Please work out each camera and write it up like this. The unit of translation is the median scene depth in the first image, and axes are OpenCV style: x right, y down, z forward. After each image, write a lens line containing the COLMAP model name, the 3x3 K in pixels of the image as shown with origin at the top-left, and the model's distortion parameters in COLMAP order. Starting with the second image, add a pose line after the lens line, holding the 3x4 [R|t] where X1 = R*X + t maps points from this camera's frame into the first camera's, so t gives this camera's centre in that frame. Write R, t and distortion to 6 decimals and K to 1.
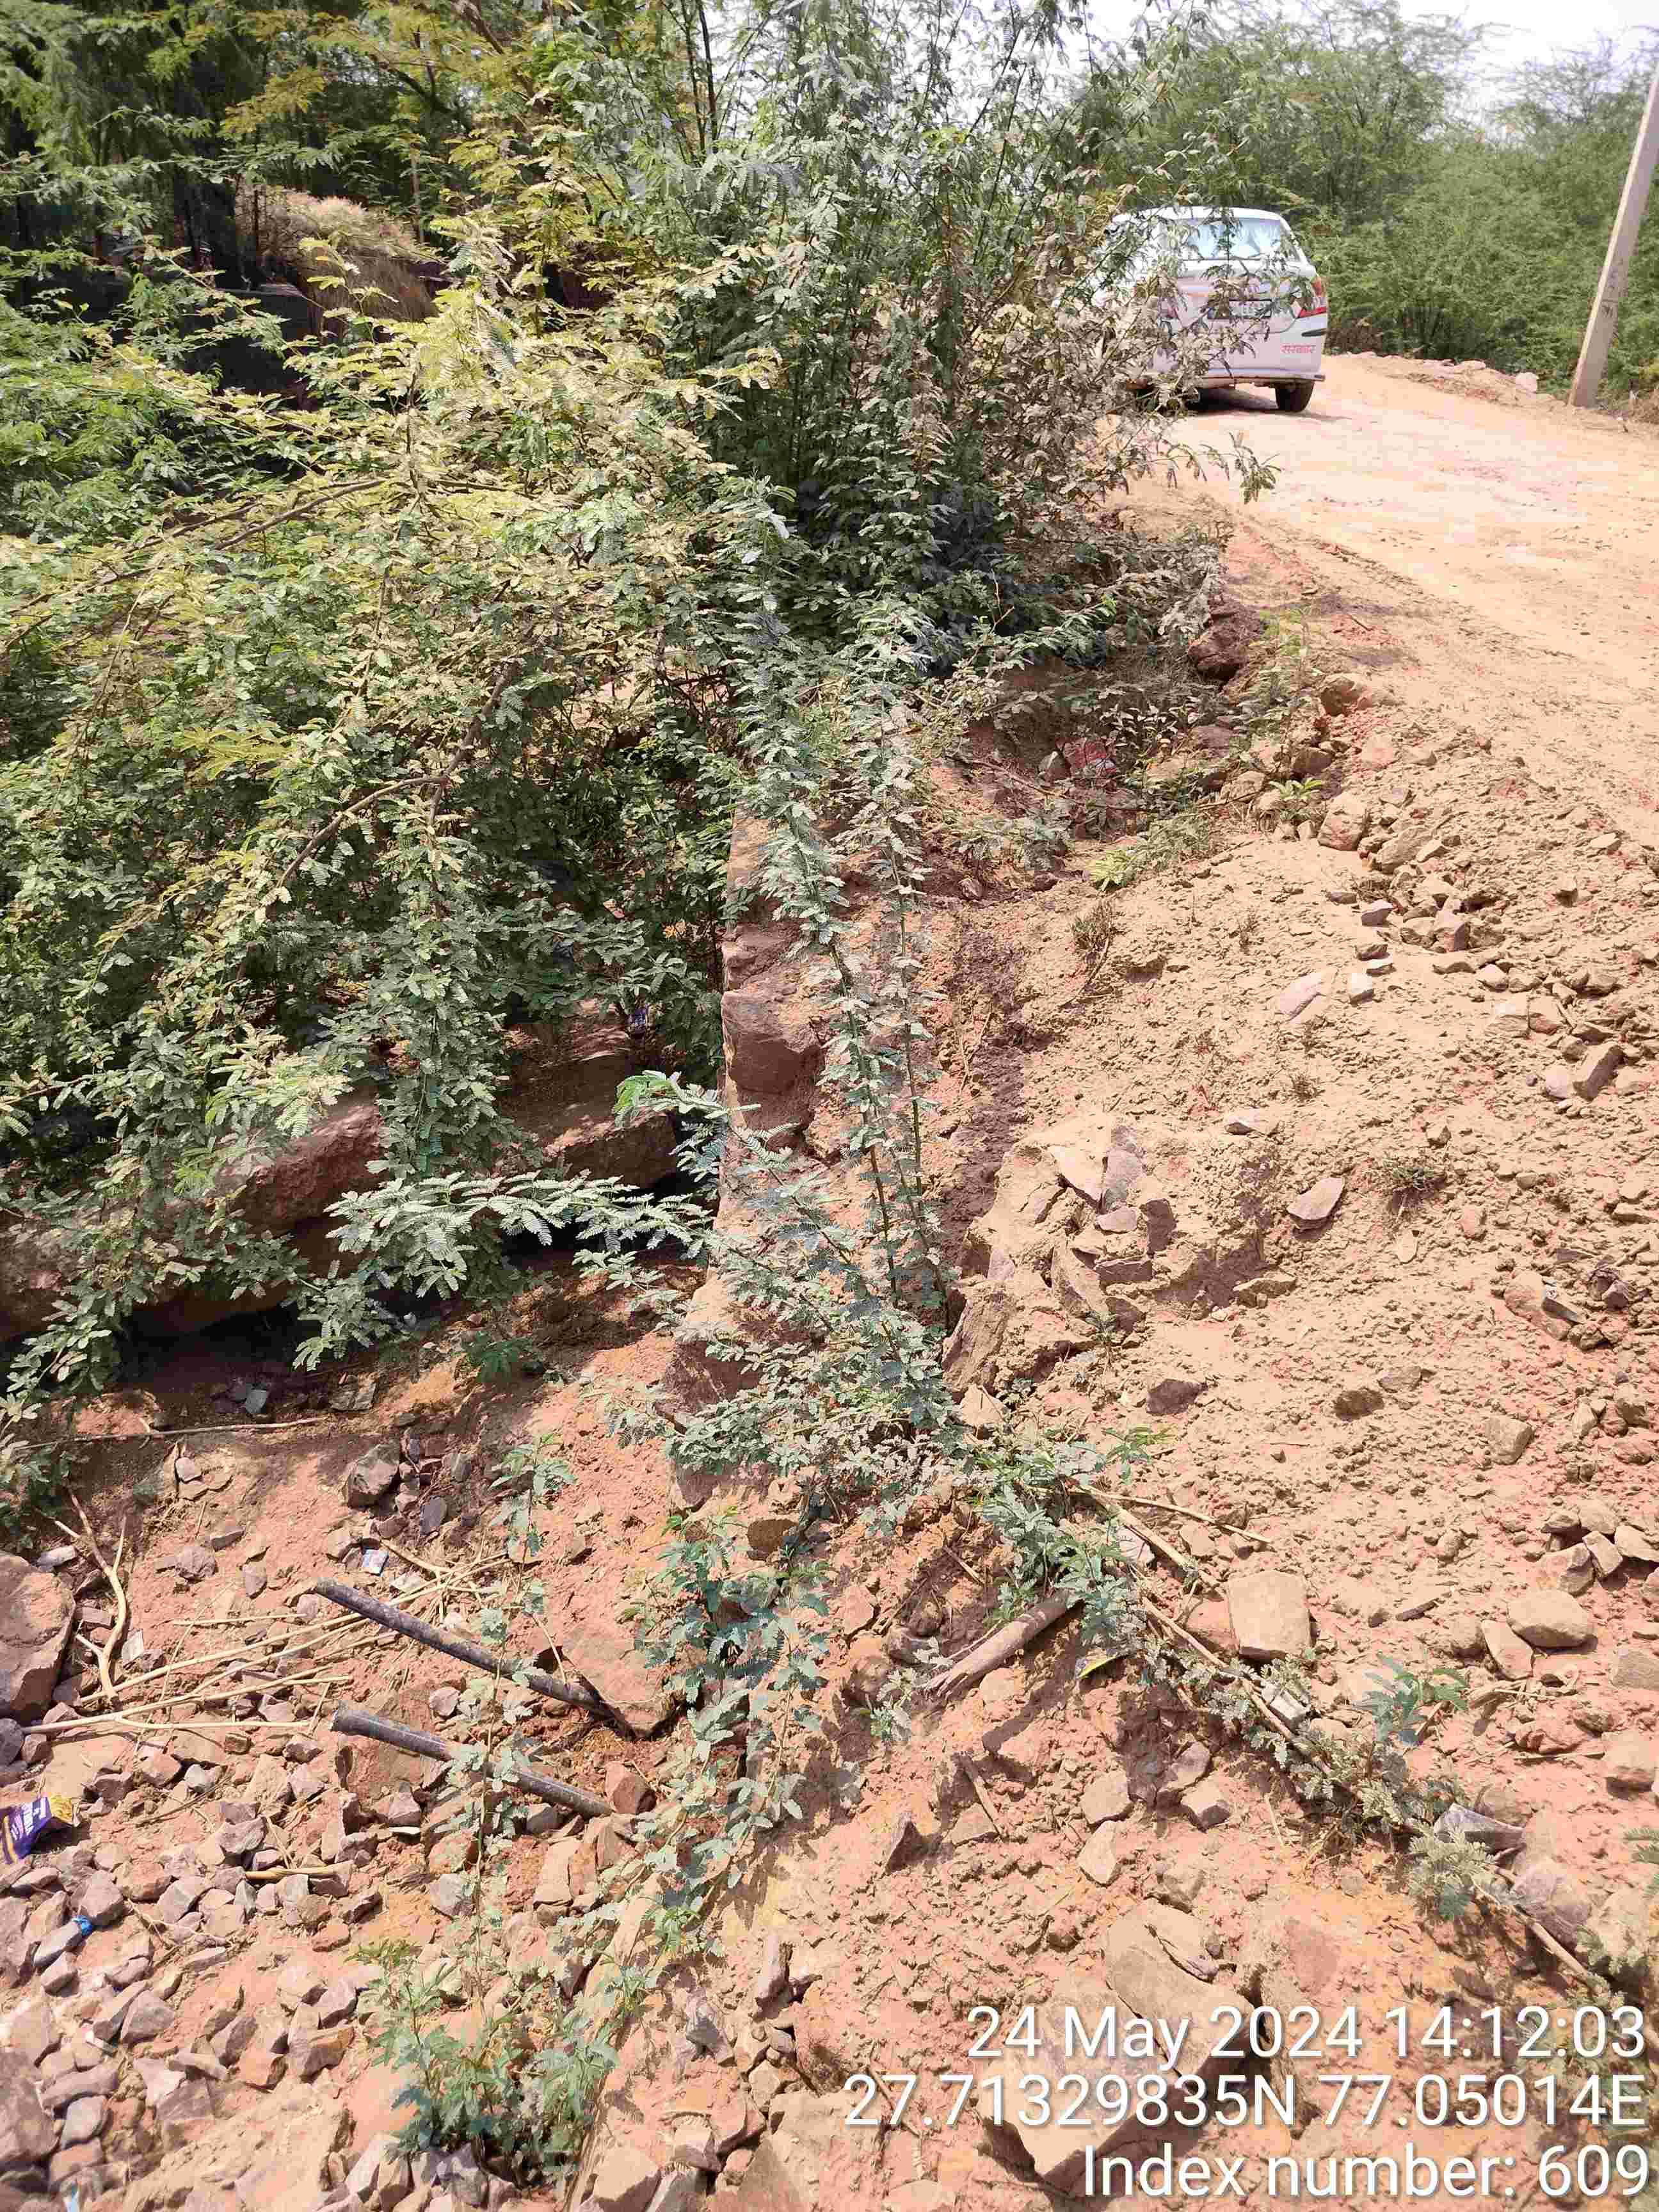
lens RADIAL K [[1488.2, 0, 831.5], [0, 1488.2, 1105.5], [0, 0, 1]] dist [0.032757, -0.028214]
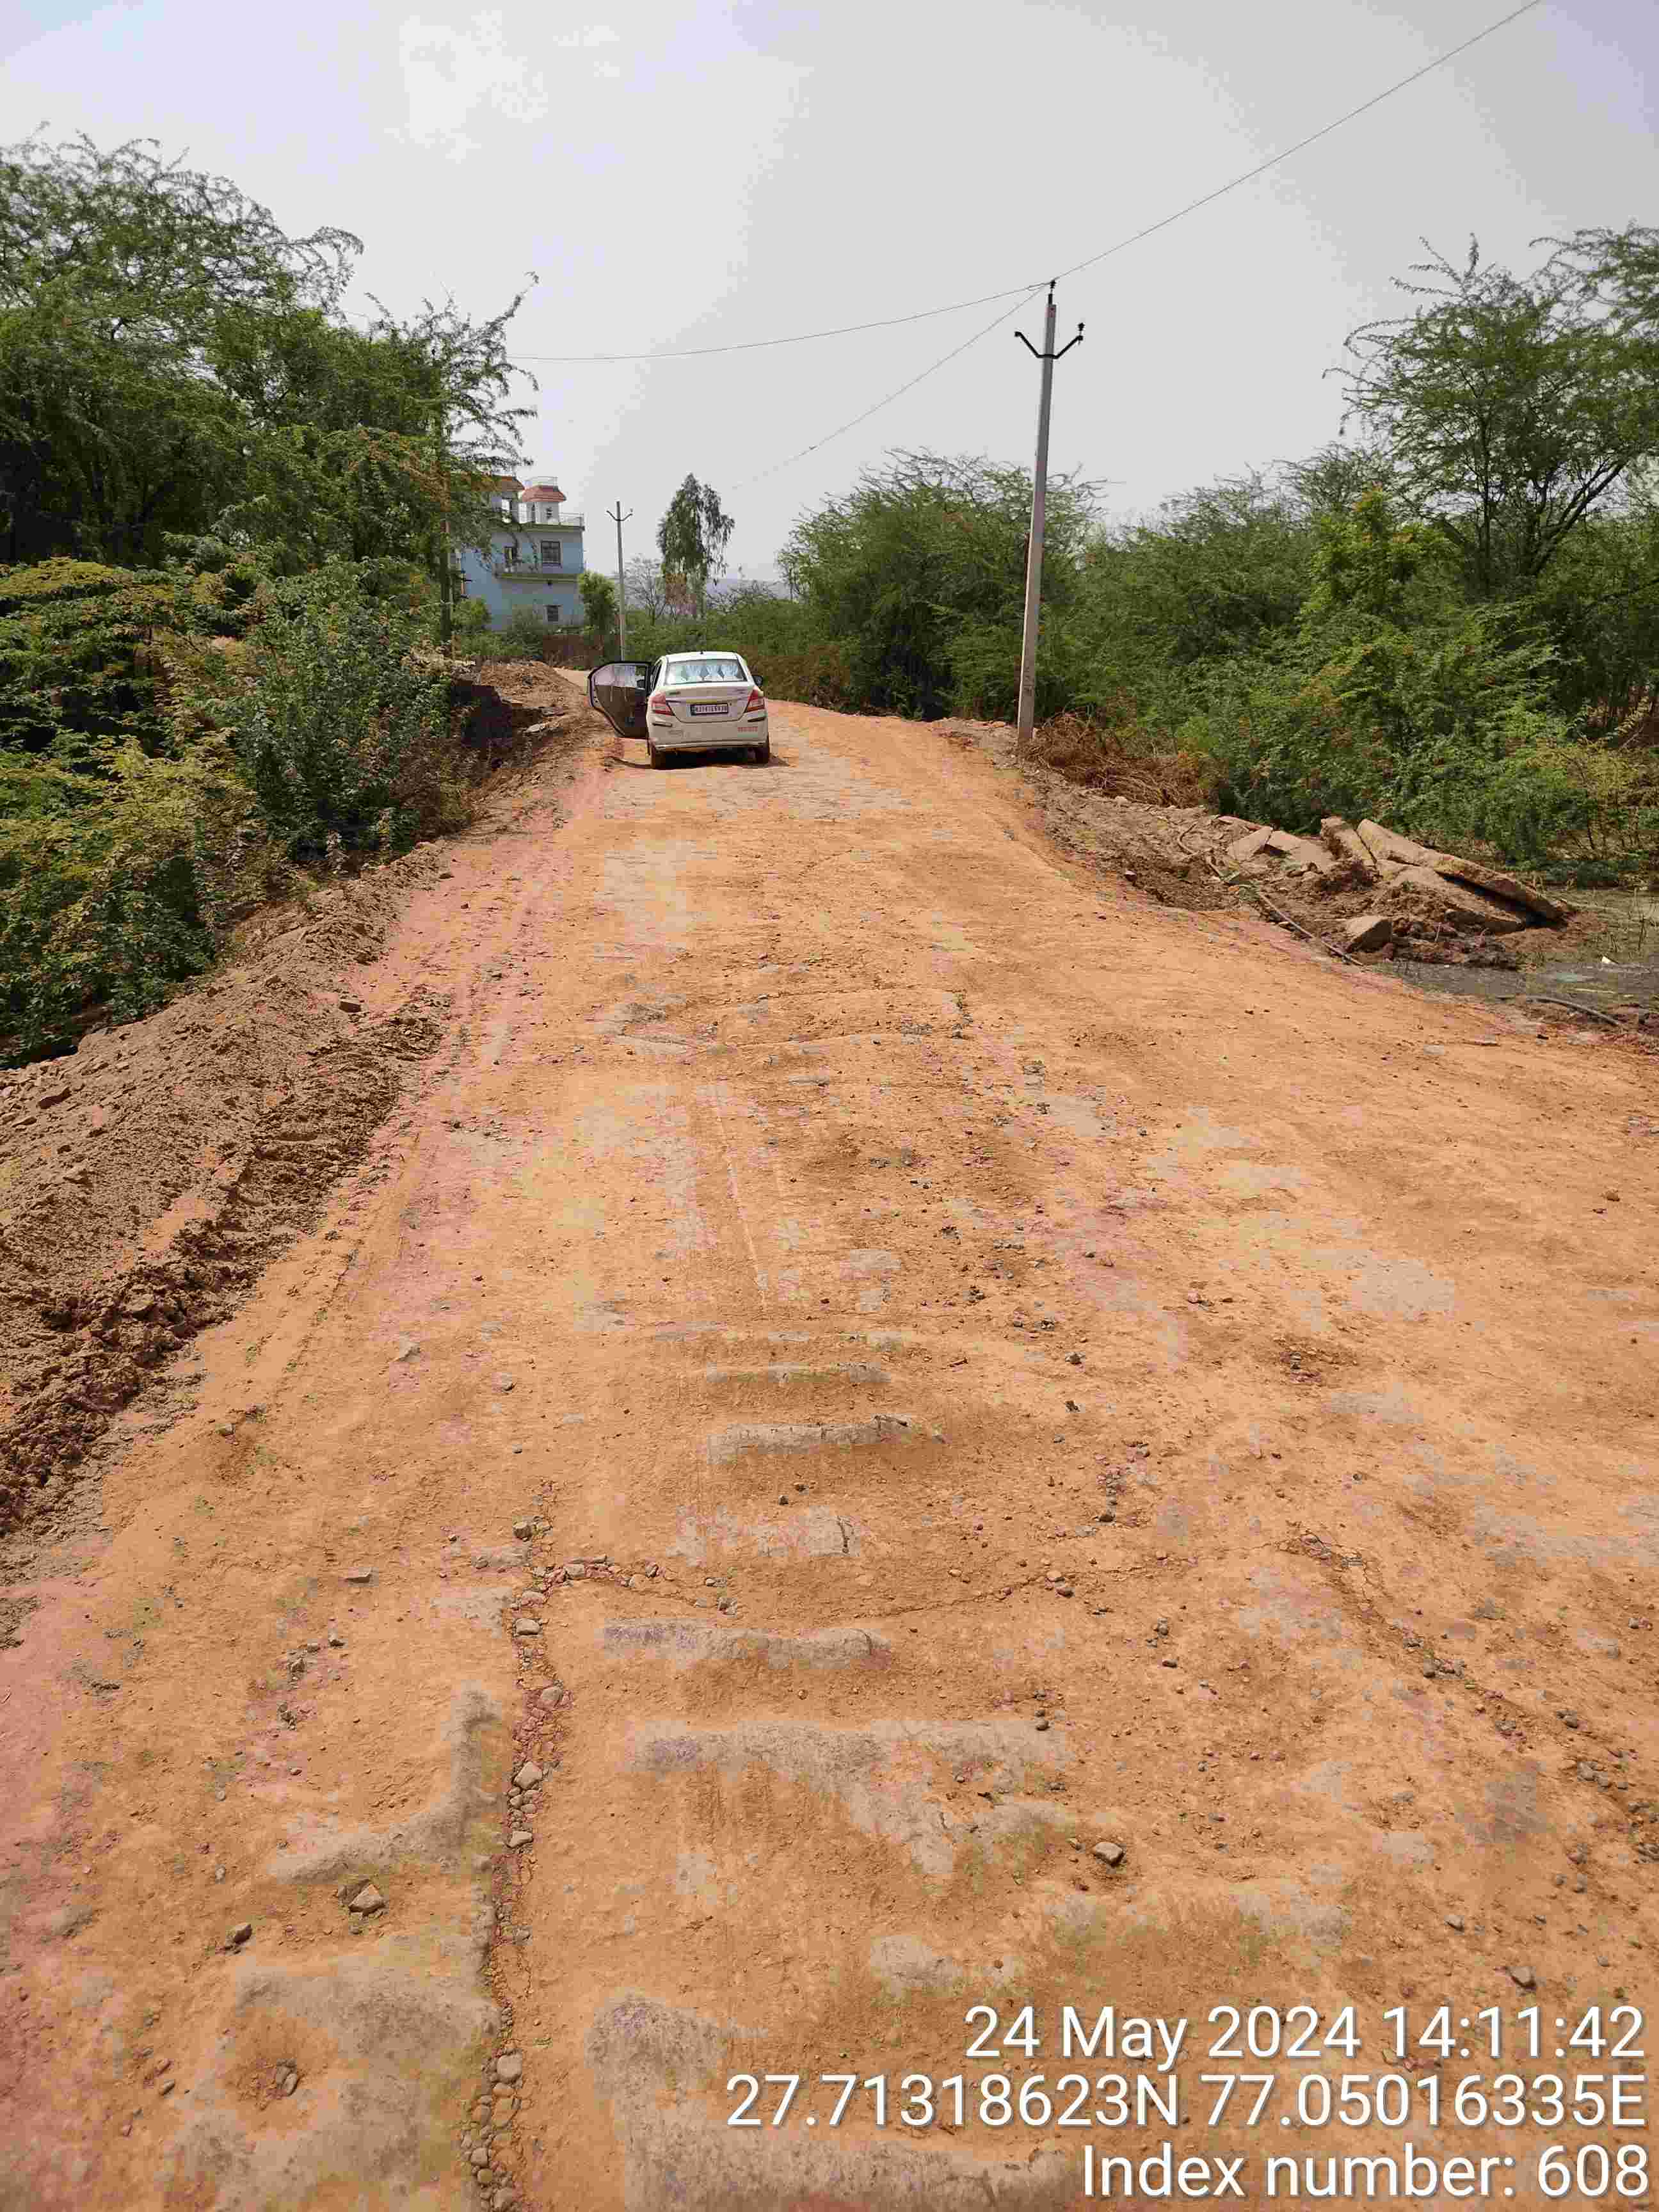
lens RADIAL K [[1488.2, 0, 832.6], [0, 1488.2, 1104.1], [0, 0, 1]] dist [0.032757, -0.028214]
pose [[0.996789, -0.060848, 0.052052, 0.897519], [0.070465, 0.975314, -0.209277, 0.895826], [-0.038033, 0.212273, 0.976470, -1.841392]]
